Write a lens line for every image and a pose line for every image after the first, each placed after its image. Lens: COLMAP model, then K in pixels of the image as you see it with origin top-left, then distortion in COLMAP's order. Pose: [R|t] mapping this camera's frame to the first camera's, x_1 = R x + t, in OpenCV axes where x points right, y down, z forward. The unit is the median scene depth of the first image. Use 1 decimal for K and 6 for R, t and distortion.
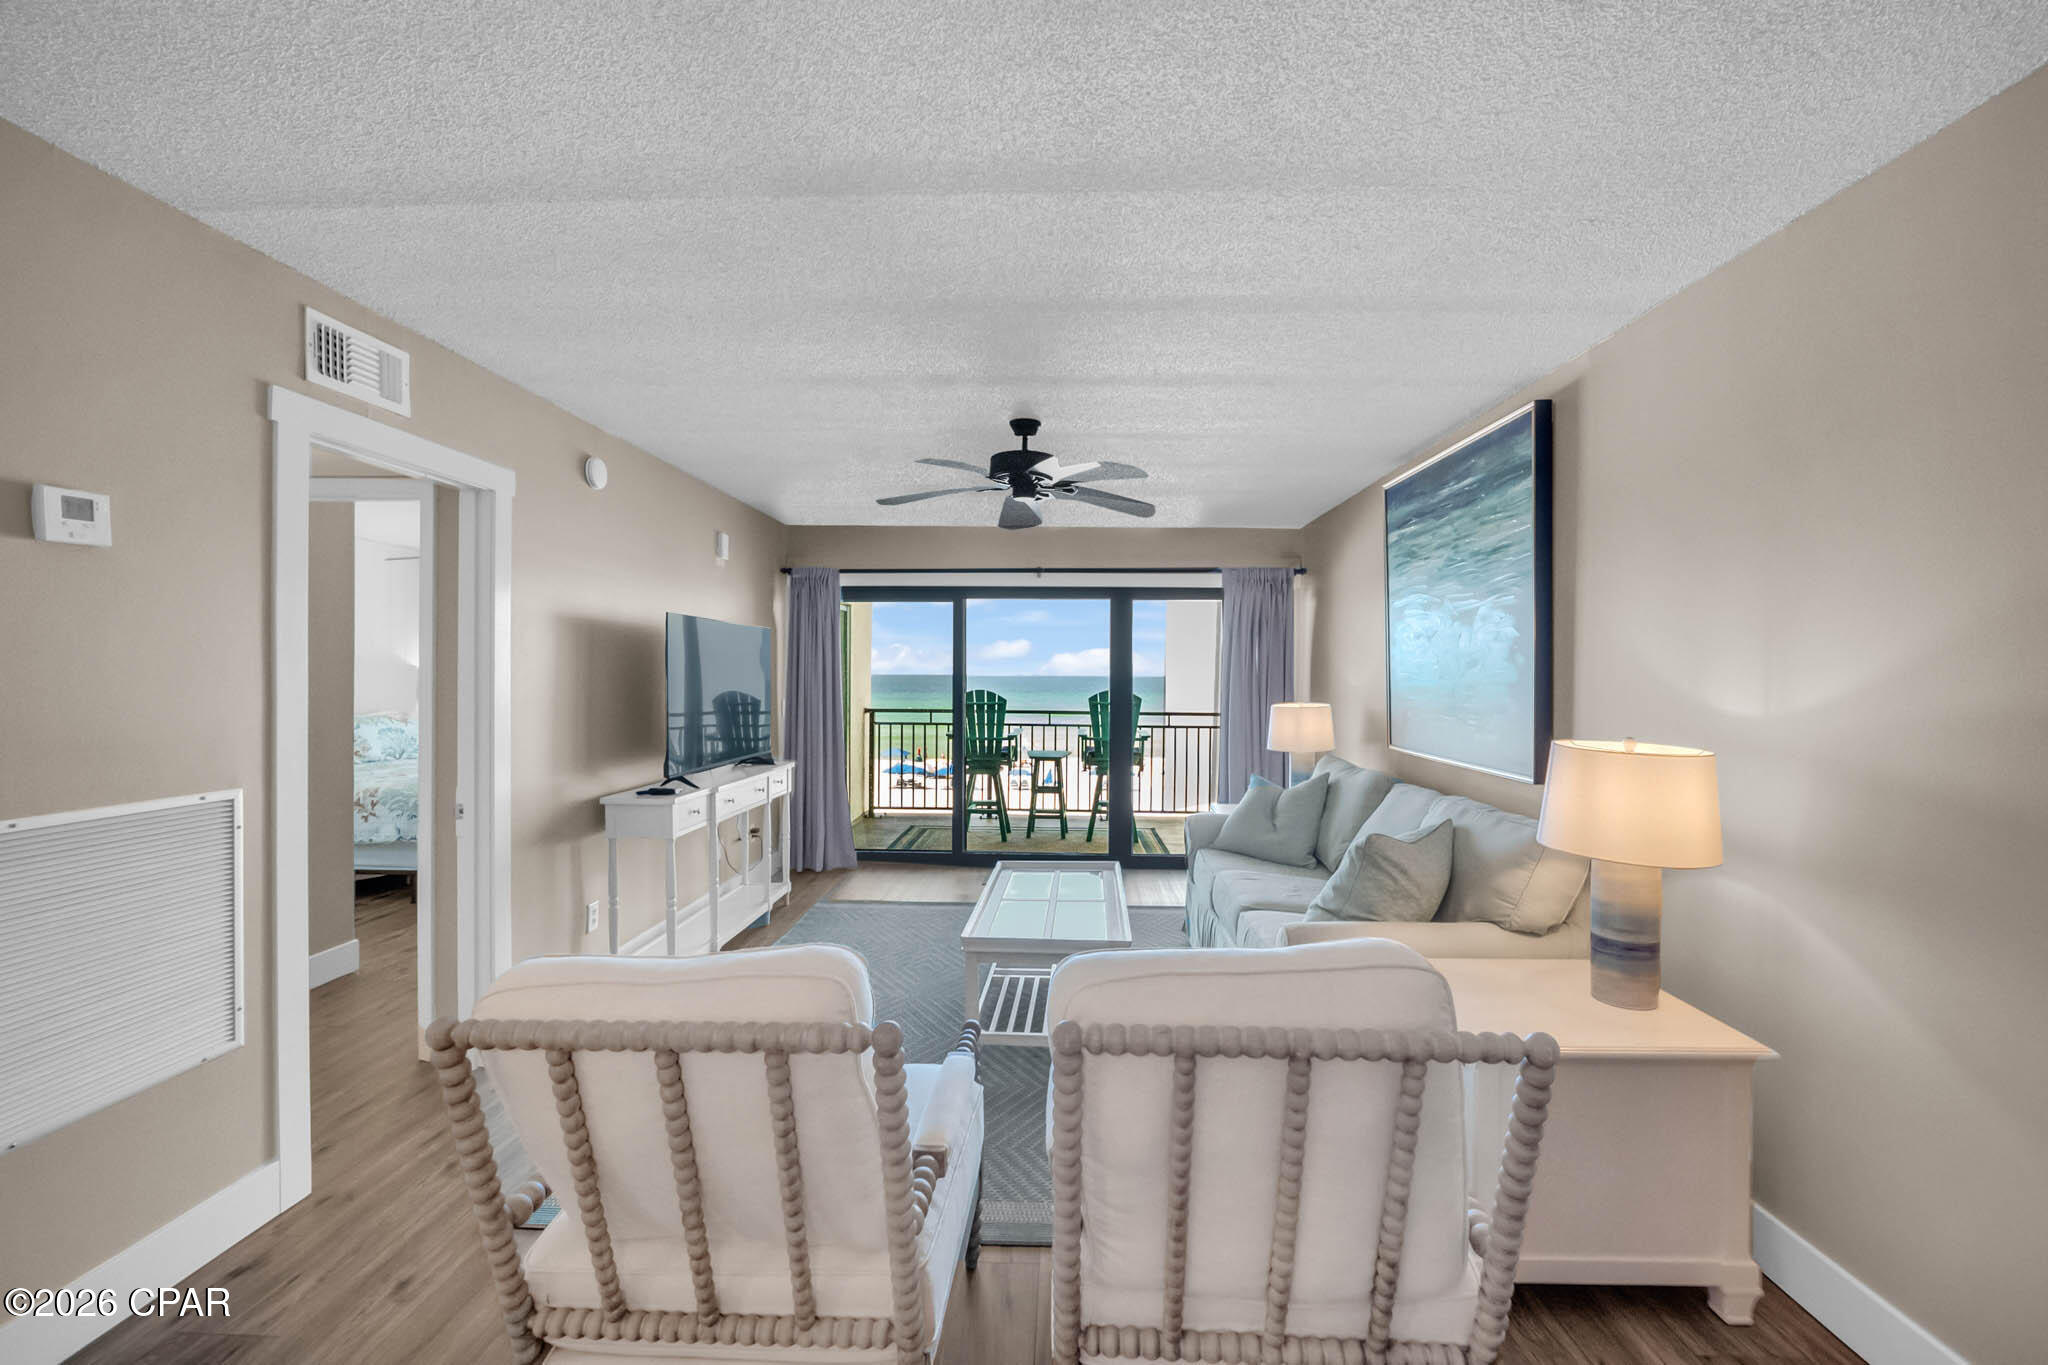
lens RADIAL K [[826.8, 0, 1048.3], [0, 826.8, 682.0], [0, 0, 1]] dist [-0.036719, 0.000062]
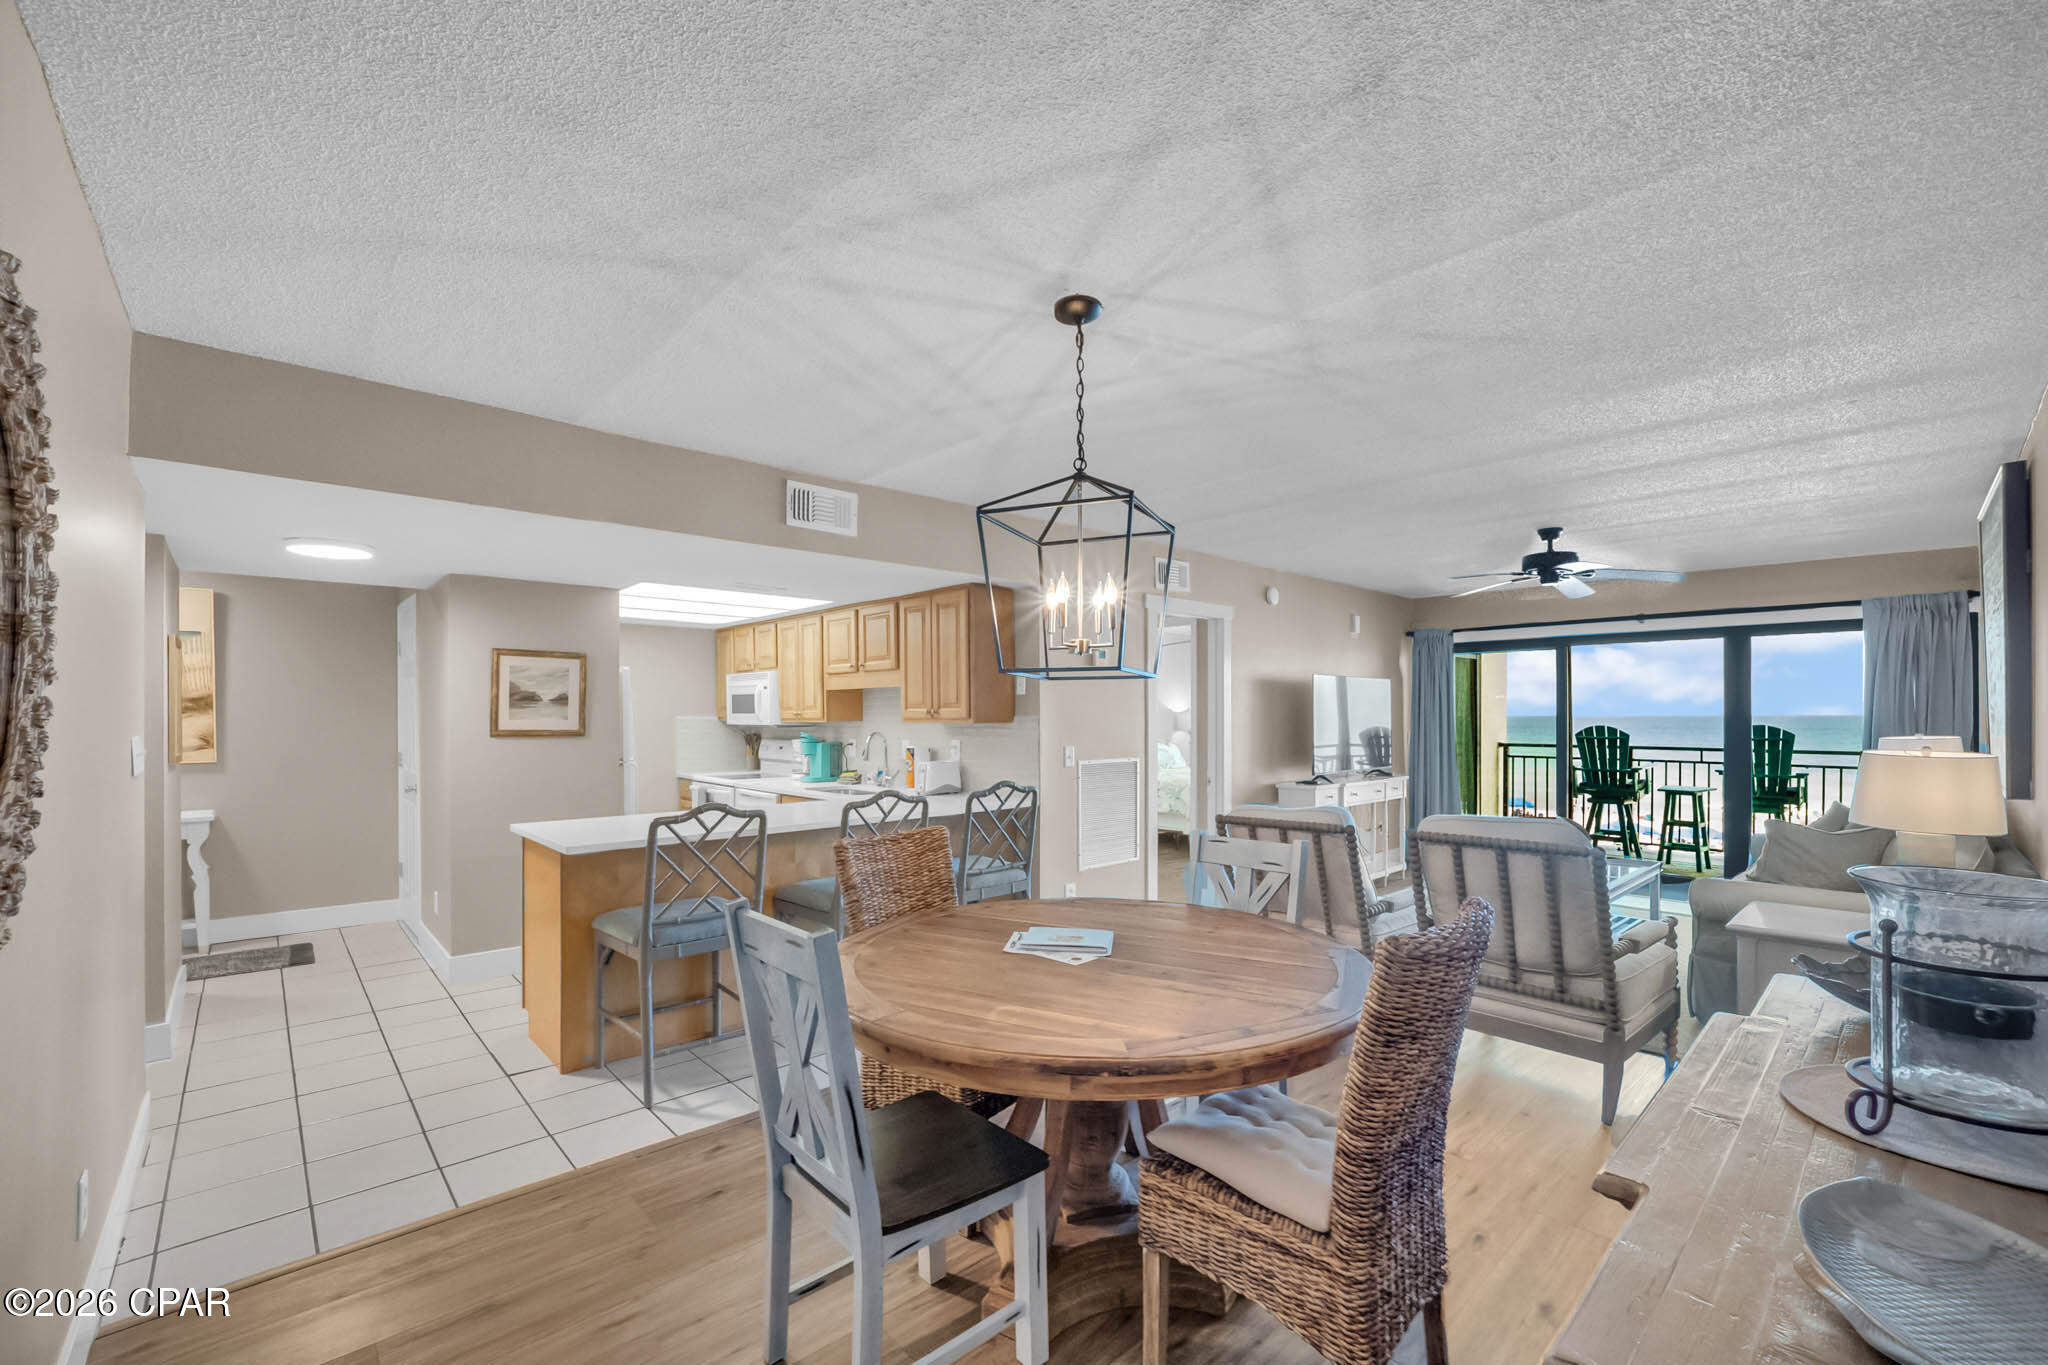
lens RADIAL K [[848.5, 0, 1028.5], [0, 848.5, 712.1], [0, 0, 1]] dist [-0.018796, -0.000096]
pose [[0.696748, -0.010710, -0.717236, 0.225994], [0.000146, 0.999891, -0.014789, 0.009605], [0.717316, 0.010200, 0.696673, -0.379682]]
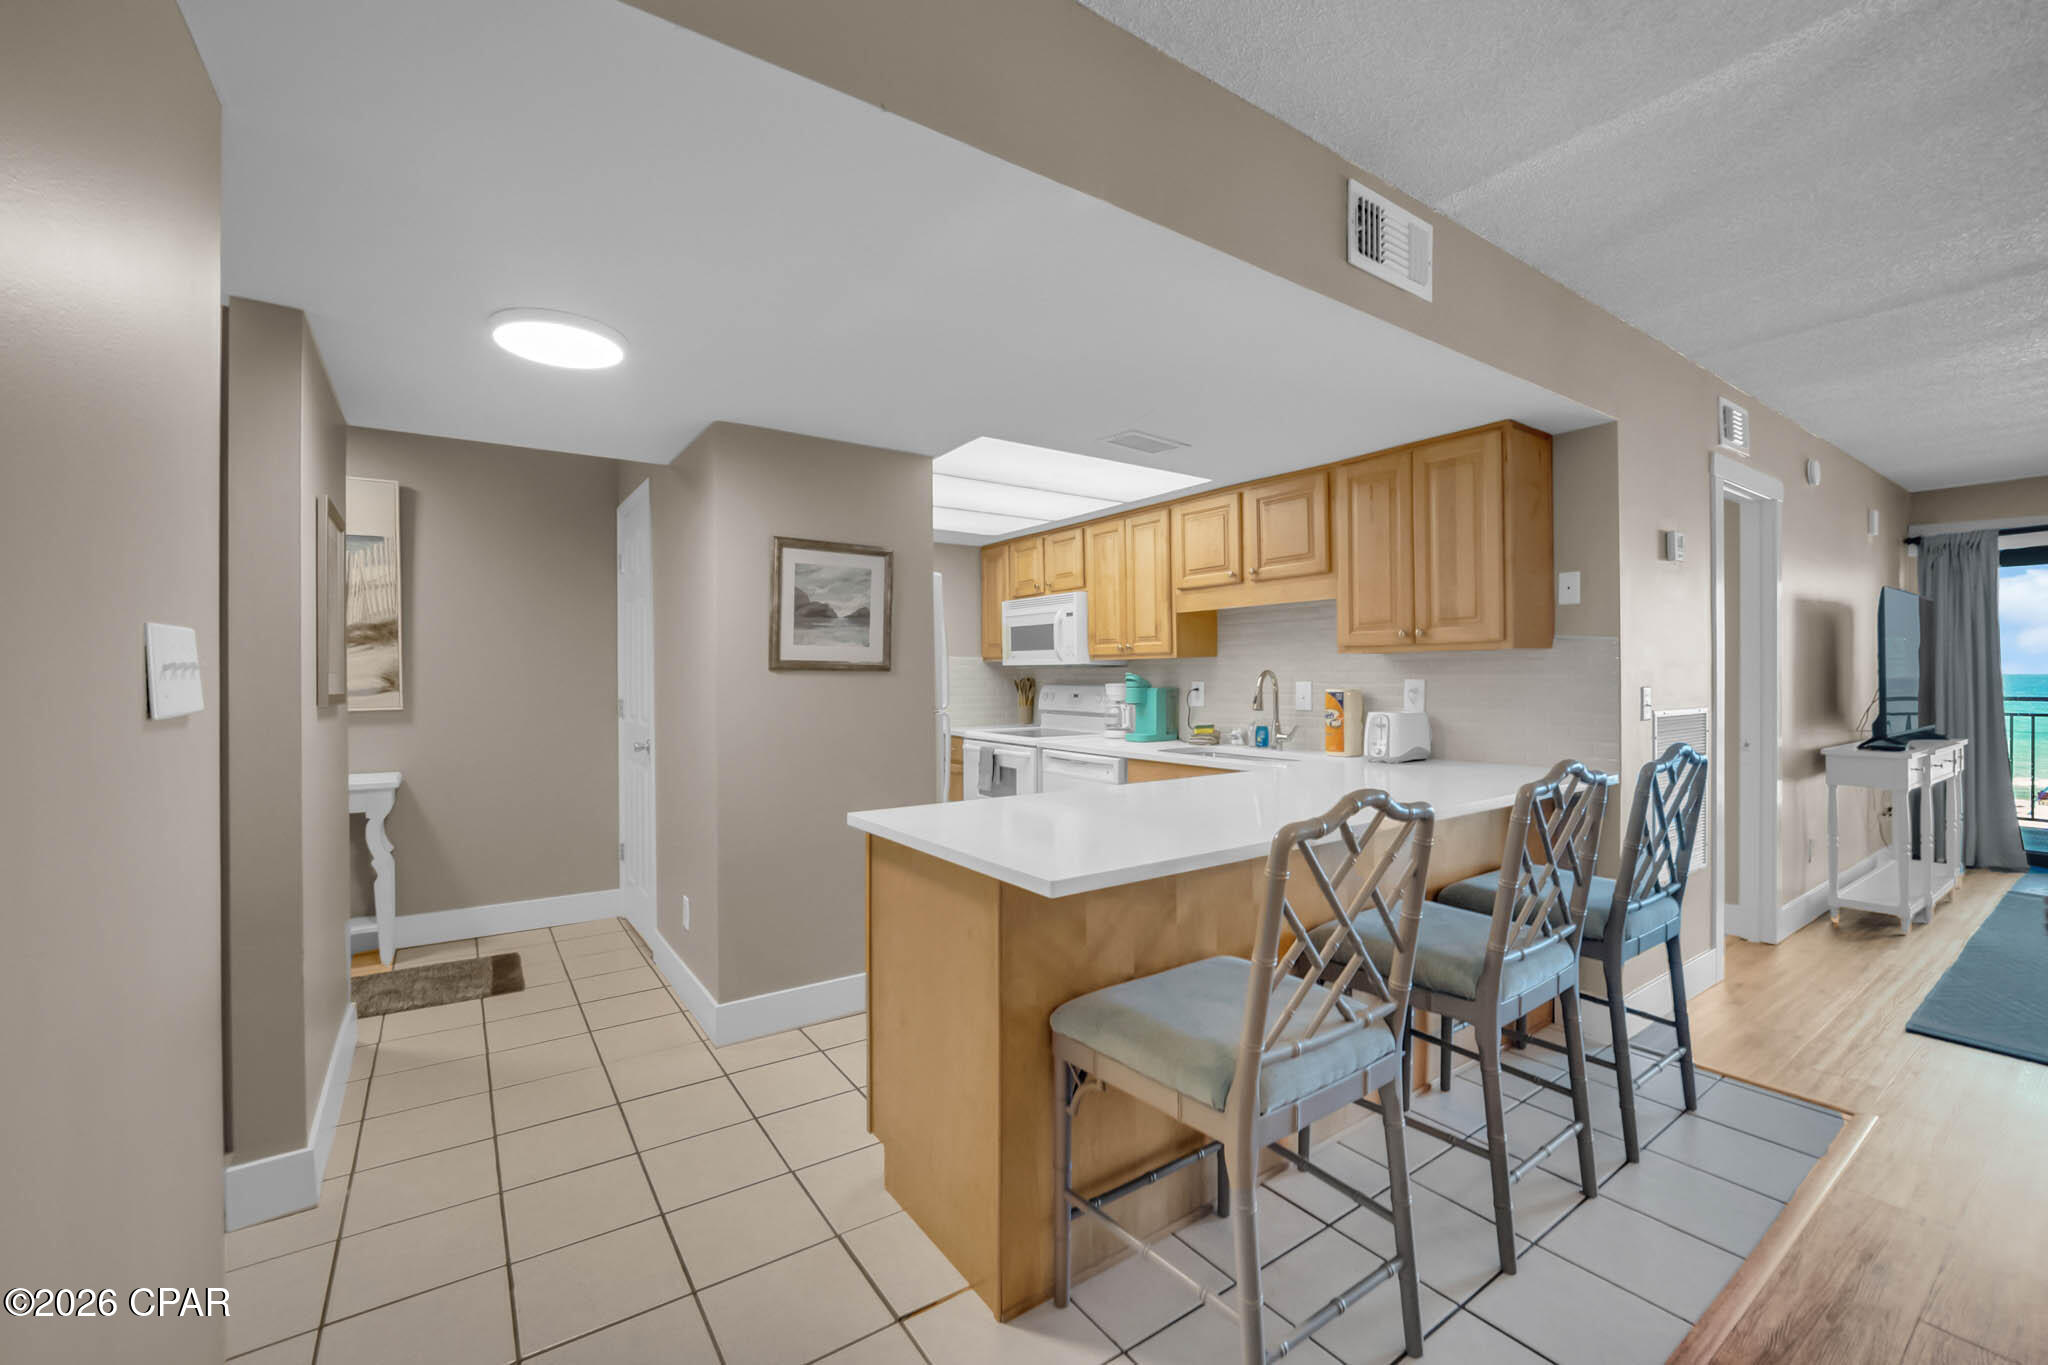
lens RADIAL K [[836.6, 0, 1037.4], [0, 836.6, 672.4], [0, 0, 1]] dist [-0.018821, 0.000671]
pose [[0.593981, -0.011702, -0.804394, -0.164140], [0.000187, 0.999896, -0.014408, 0.029201], [0.804479, 0.008408, 0.593922, -0.366090]]
